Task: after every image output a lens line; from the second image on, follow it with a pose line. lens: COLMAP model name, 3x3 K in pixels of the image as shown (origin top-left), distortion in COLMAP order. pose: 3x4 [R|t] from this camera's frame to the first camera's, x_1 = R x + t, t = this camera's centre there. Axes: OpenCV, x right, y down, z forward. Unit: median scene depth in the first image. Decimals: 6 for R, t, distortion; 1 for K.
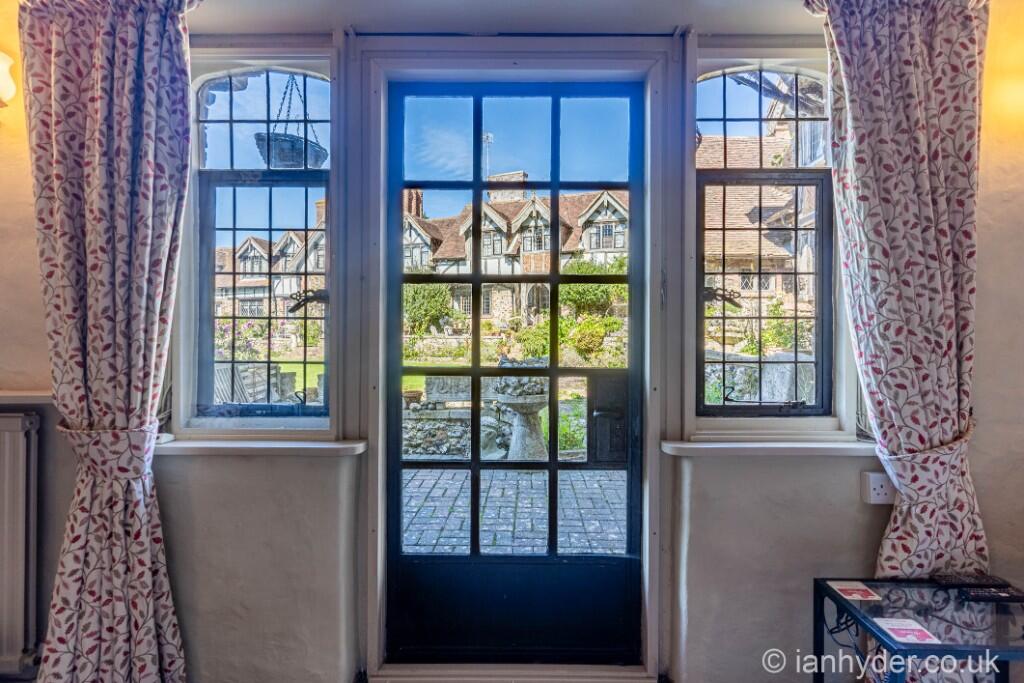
lens RADIAL K [[491.3, 0, 524.1], [0, 491.3, 336.6], [0, 0, 1]] dist [0.003319, 0.000630]
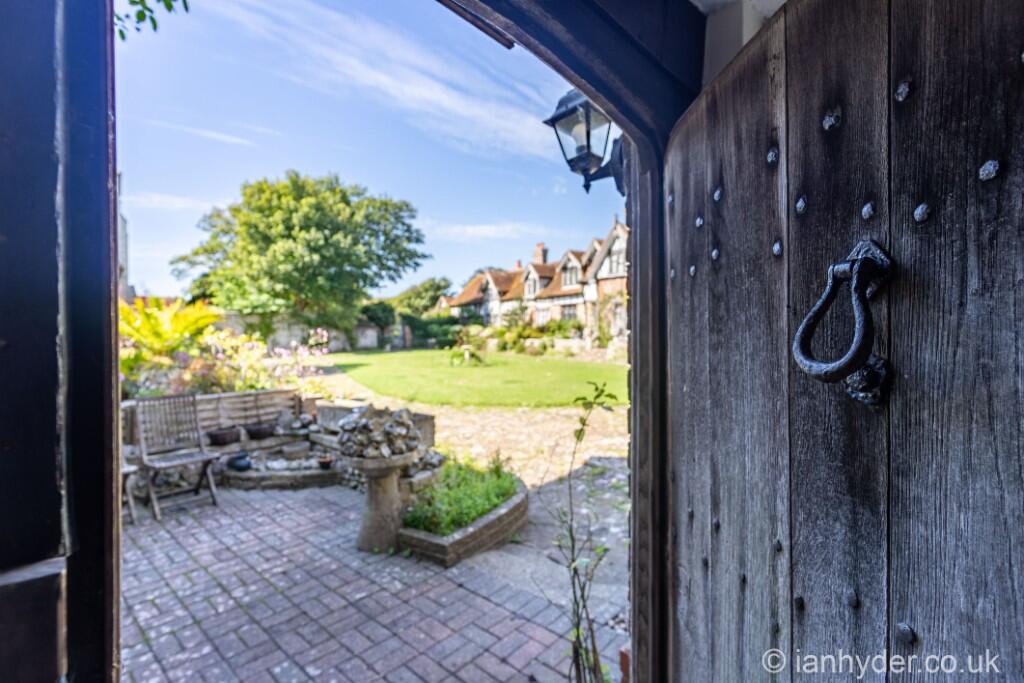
lens RADIAL K [[485.3, 0, 509.5], [0, 485.3, 336.1], [0, 0, 1]] dist [0.001481, 0.000172]
pose [[0.740523, 0.000905, -0.672030, 1.045381], [0.004961, 0.999964, 0.006813, -0.123295], [0.672012, -0.008379, 0.740492, 0.783715]]
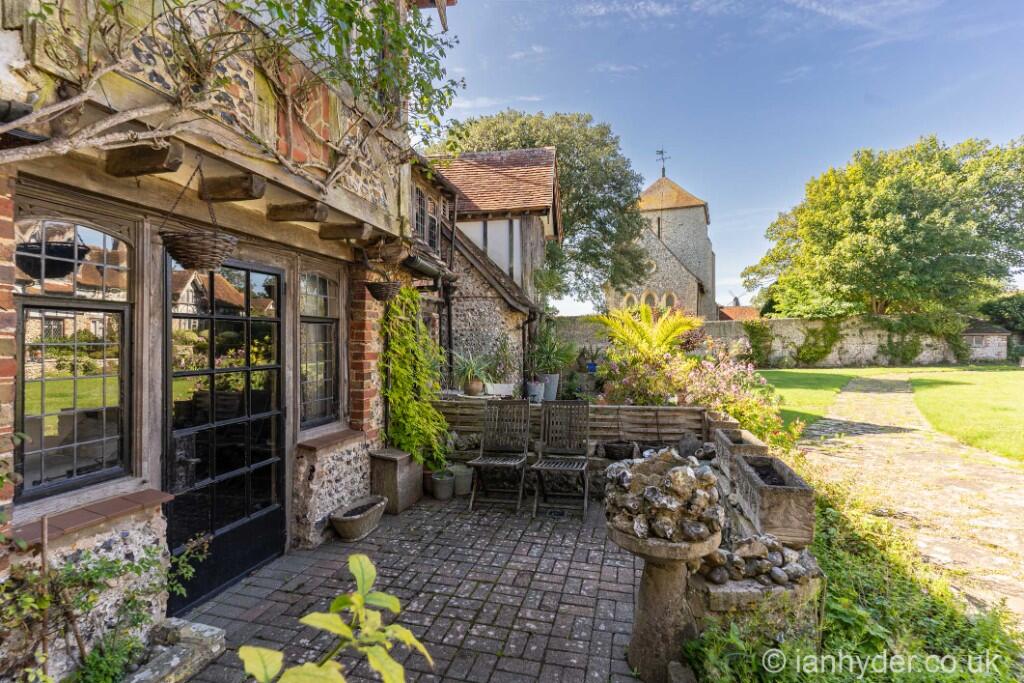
lens RADIAL K [[485.9, 0, 516.1], [0, 485.9, 338.2], [0, 0, 1]] dist [-0.001129, -0.000180]
pose [[-0.248833, -0.005671, -0.968530, 0.832212], [0.001056, 0.999981, -0.006127, -0.129968], [0.968546, -0.002548, -0.248822, 1.416733]]
